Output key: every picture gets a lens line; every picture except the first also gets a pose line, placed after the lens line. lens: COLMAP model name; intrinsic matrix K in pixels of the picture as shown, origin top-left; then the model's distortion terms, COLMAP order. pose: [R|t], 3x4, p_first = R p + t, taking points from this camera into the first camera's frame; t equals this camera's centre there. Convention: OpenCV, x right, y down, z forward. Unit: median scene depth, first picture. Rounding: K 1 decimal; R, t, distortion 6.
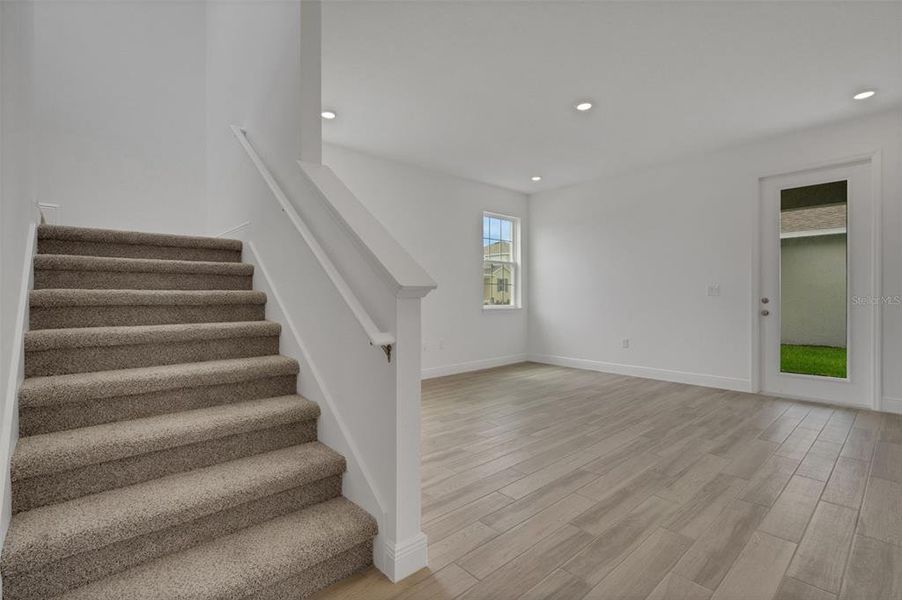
lens RADIAL K [[418.0, 0, 451.4], [0, 418.0, 298.7], [0, 0, 1]] dist [-0.004037, 0.001164]
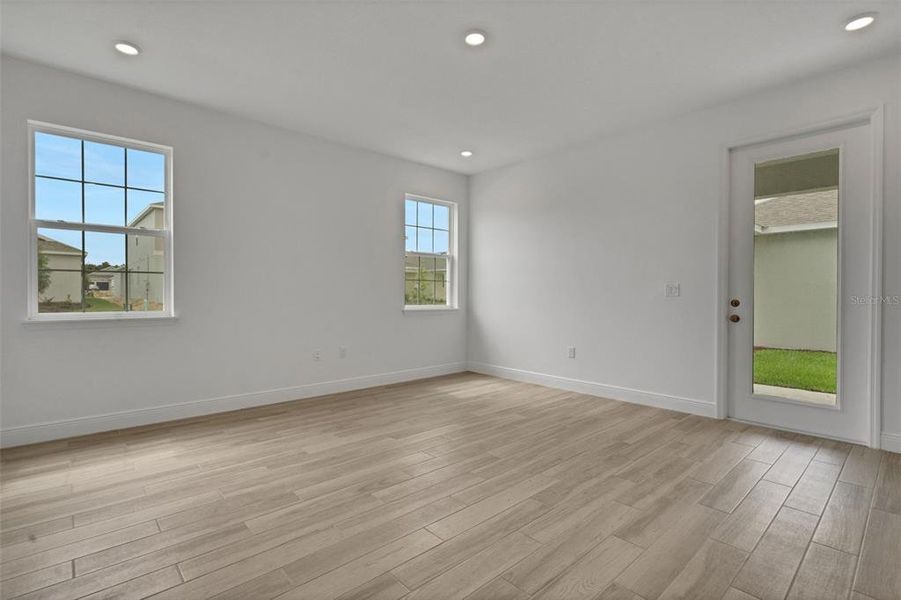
lens RADIAL K [[417.5, 0, 451.2], [0, 417.5, 295.7], [0, 0, 1]] dist [-0.004037, 0.001164]
pose [[0.999930, 0.007136, -0.009441, 0.233349], [-0.007125, 0.999974, 0.001237, -0.007126], [0.009450, -0.001169, 0.999955, 0.214669]]
